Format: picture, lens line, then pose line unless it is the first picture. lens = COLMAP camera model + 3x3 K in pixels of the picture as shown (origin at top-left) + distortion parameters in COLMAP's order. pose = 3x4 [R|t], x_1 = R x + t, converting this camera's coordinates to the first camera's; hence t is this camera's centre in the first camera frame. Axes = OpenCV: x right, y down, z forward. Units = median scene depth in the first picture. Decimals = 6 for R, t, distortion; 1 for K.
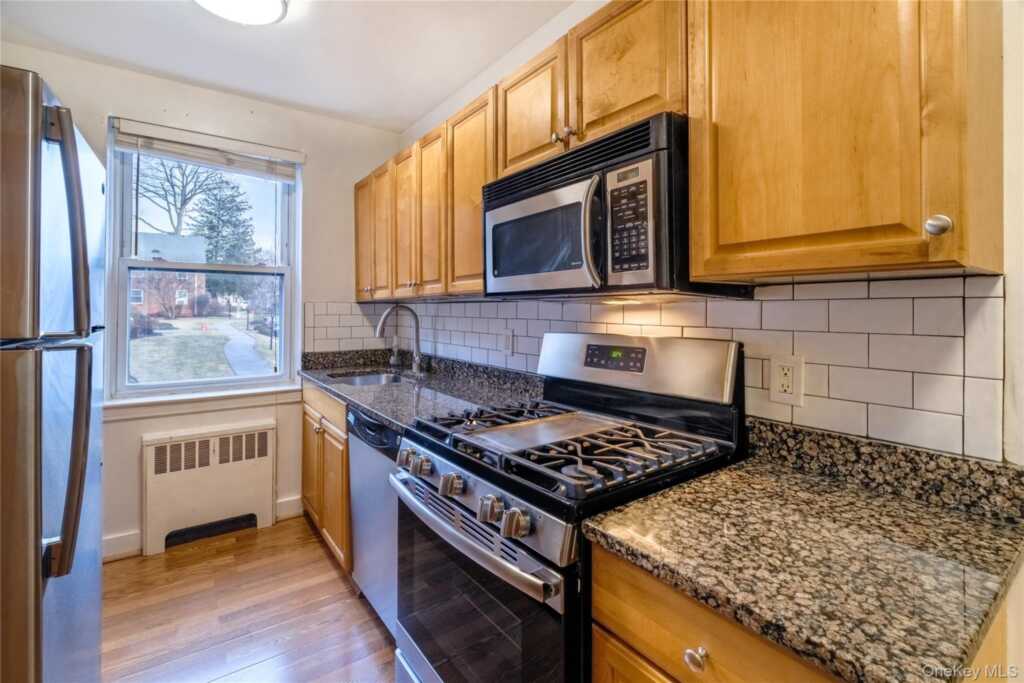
lens RADIAL K [[458.2, 0, 480.7], [0, 458.2, 305.4], [0, 0, 1]] dist [-0.002628, -0.000373]
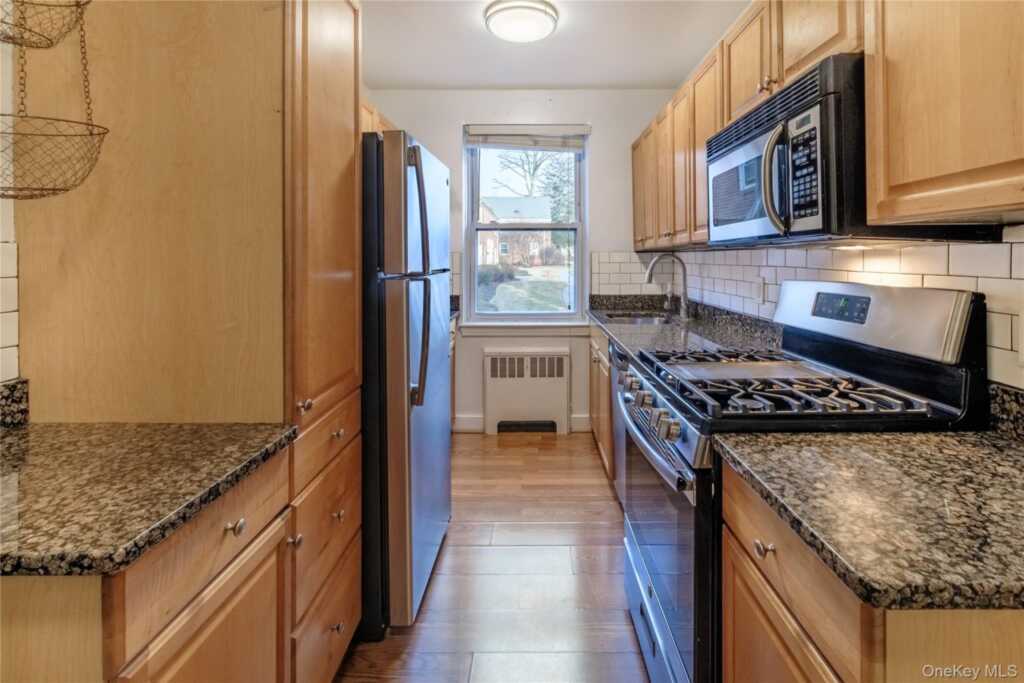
lens RADIAL K [[458.2, 0, 500.5], [0, 458.2, 262.5], [0, 0, 1]] dist [-0.002628, -0.000373]
pose [[0.793566, 0.000625, -0.608484, 0.269547], [0.009888, 0.999854, 0.013922, 0.002760], [0.608404, -0.017065, 0.793444, -0.140902]]
